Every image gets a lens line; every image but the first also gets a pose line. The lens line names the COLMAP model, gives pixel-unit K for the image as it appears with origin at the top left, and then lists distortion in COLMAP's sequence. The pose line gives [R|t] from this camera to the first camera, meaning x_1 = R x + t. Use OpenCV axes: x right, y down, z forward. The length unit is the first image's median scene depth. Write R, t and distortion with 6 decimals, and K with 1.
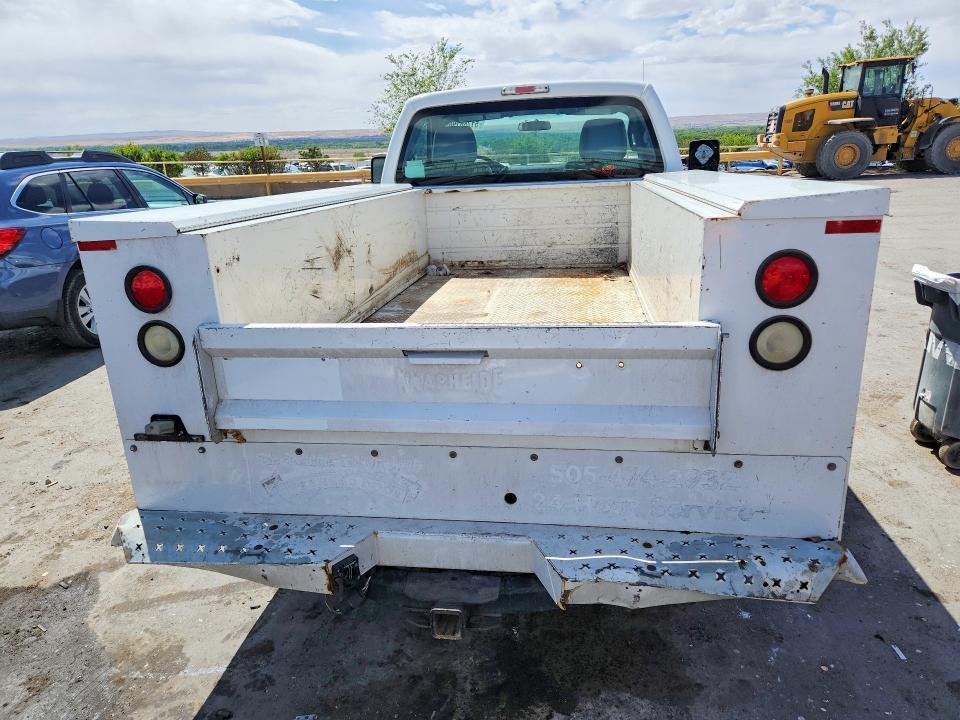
lens RADIAL K [[648.6, 0, 479.4], [0, 648.6, 364.9], [0, 0, 1]] dist [0.020988, -0.000184]
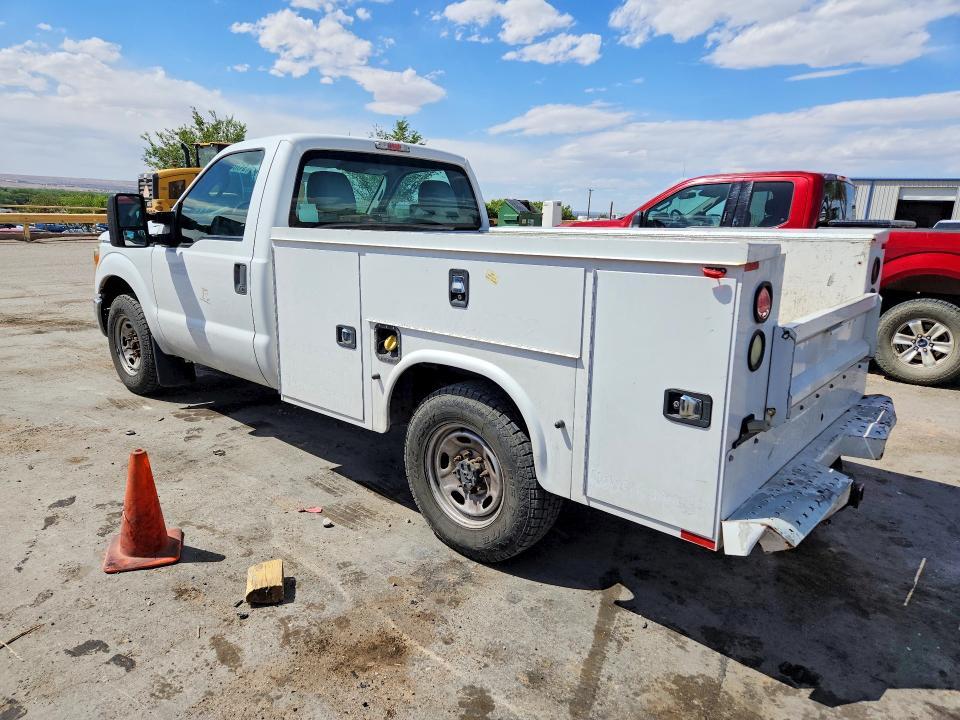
lens RADIAL K [[645.7, 0, 478.9], [0, 645.7, 359.4], [0, 0, 1]] dist [0.018834, -0.001279]
pose [[0.536893, -0.133846, 0.832965, -0.762655], [0.220644, 0.975247, 0.014491, -0.062711], [-0.814286, 0.176008, 0.553136, 0.348337]]
